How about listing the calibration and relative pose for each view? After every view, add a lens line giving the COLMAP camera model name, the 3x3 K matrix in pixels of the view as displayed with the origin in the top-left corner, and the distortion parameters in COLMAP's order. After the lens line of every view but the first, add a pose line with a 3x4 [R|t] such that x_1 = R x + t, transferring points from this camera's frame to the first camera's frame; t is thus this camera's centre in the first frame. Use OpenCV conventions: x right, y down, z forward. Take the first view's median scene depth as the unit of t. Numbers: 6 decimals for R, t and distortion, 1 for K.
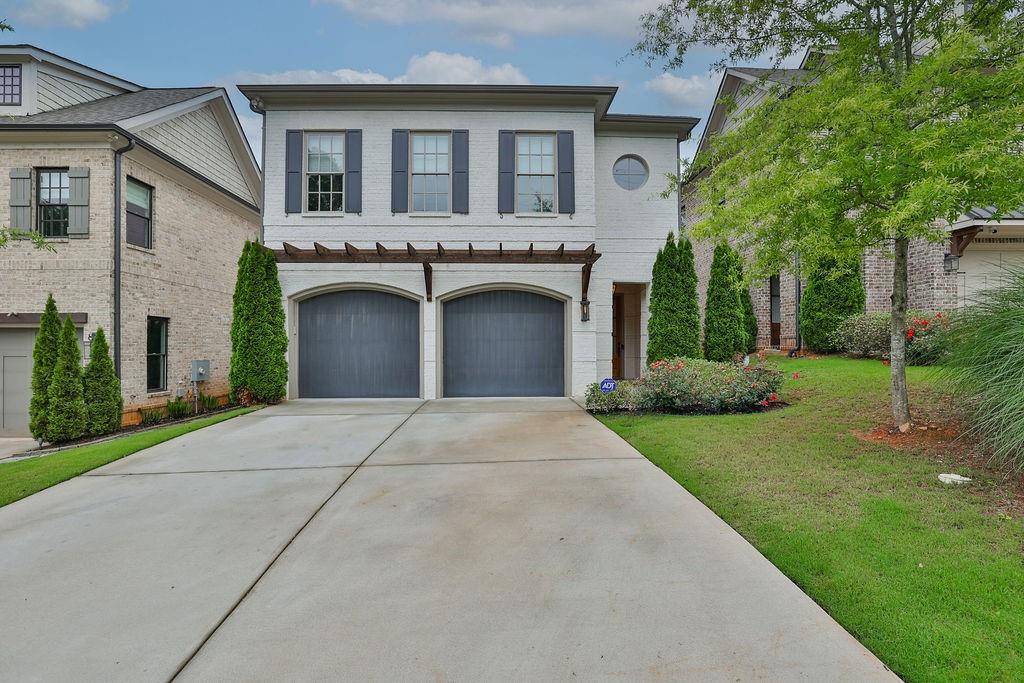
lens RADIAL K [[460.6, 0, 506.2], [0, 460.6, 340.6], [0, 0, 1]] dist [-0.049029, 0.016749]
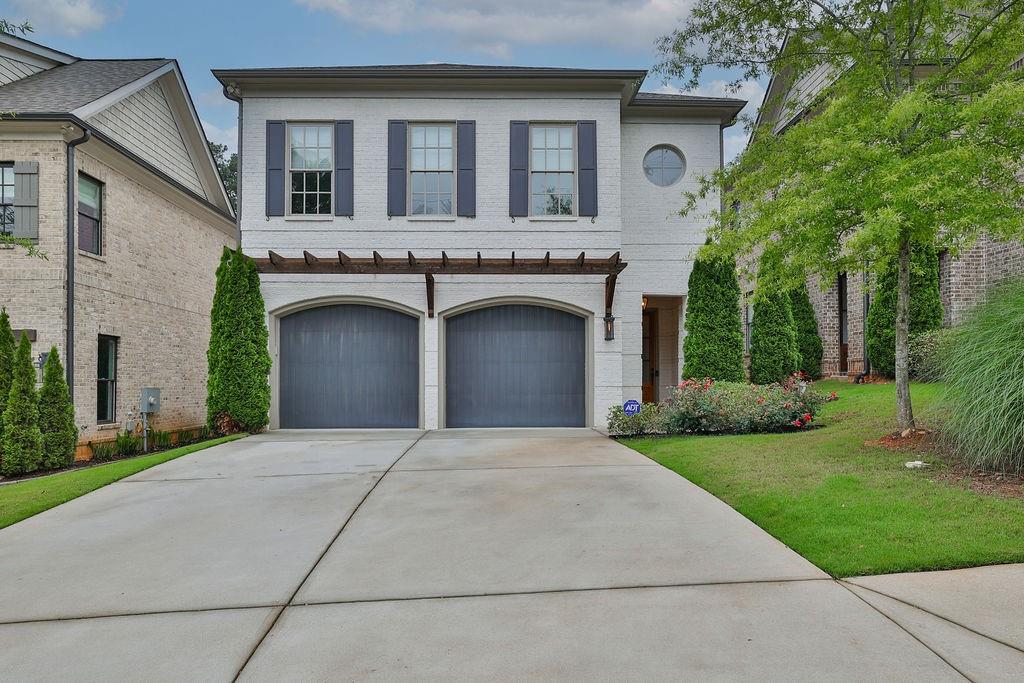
lens RADIAL K [[656.7, 0, 495.9], [0, 656.7, 371.0], [0, 0, 1]] dist [-0.003894, 0.001458]
pose [[0.999867, 0.000585, -0.016318, -0.022921], [-0.000733, 0.999958, -0.009097, 0.028064], [0.016312, 0.009108, 0.999825, -0.250396]]
